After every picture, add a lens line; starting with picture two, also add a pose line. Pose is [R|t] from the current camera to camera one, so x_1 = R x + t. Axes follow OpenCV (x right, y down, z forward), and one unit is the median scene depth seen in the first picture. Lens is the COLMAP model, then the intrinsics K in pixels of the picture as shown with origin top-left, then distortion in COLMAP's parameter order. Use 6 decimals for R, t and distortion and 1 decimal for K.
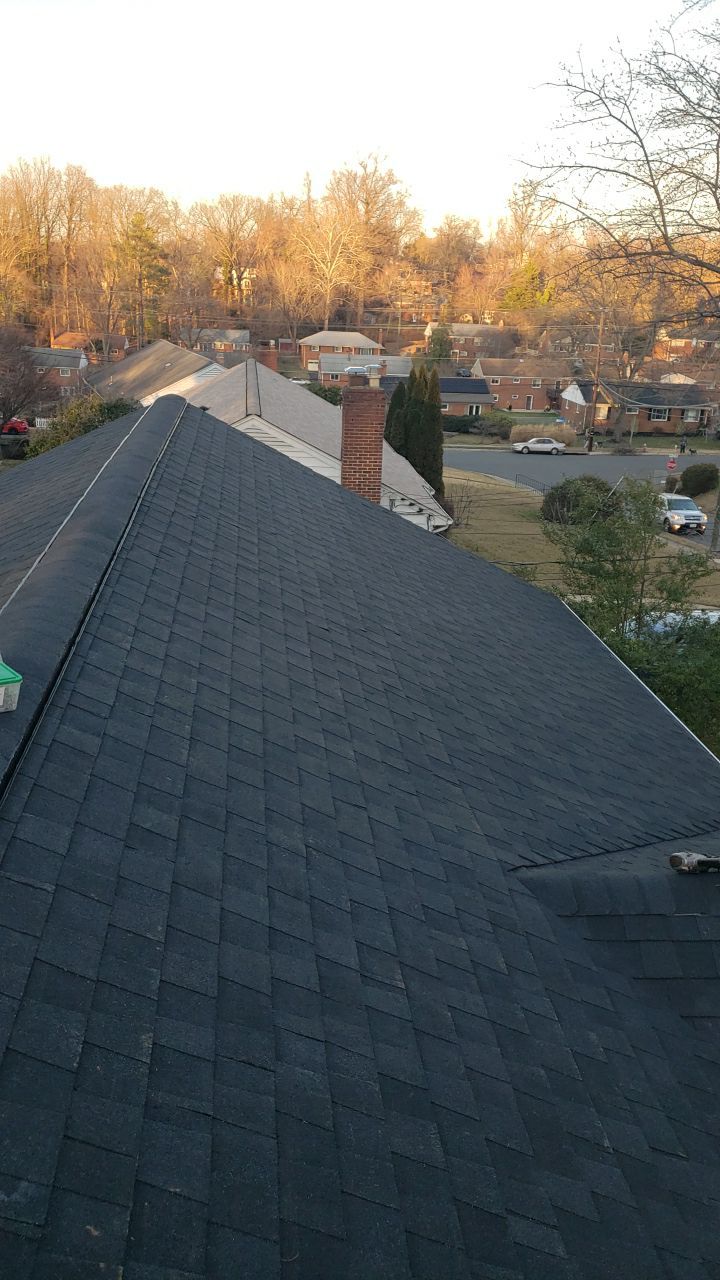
lens RADIAL K [[1001.0, 0, 401.6], [0, 1001.0, 646.1], [0, 0, 1]] dist [0.046695, -0.015087]
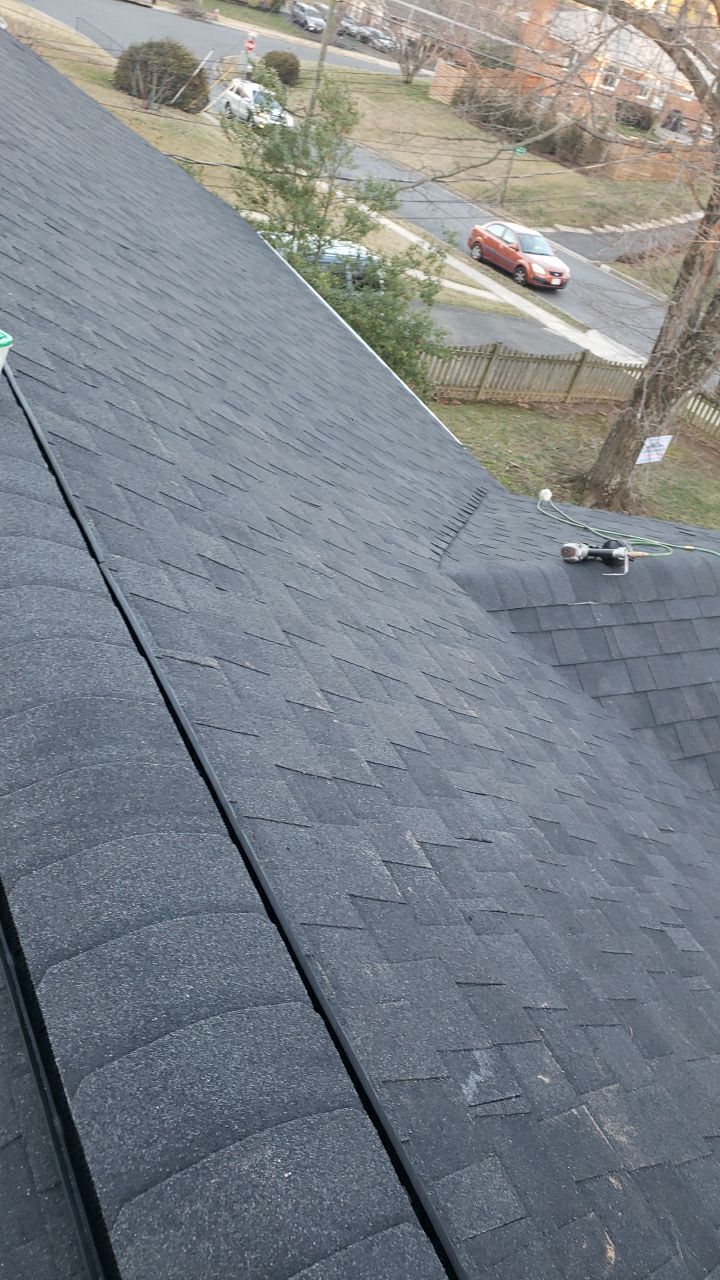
lens RADIAL K [[958.0, 0, 315.8], [0, 958.0, 639.5], [0, 0, 1]] dist [0.030049, 0.000837]
pose [[0.907180, -0.050527, 0.417698, -0.428622], [-0.114428, 0.925714, 0.360499, -0.034215], [-0.404884, -0.374833, 0.834008, 0.271546]]
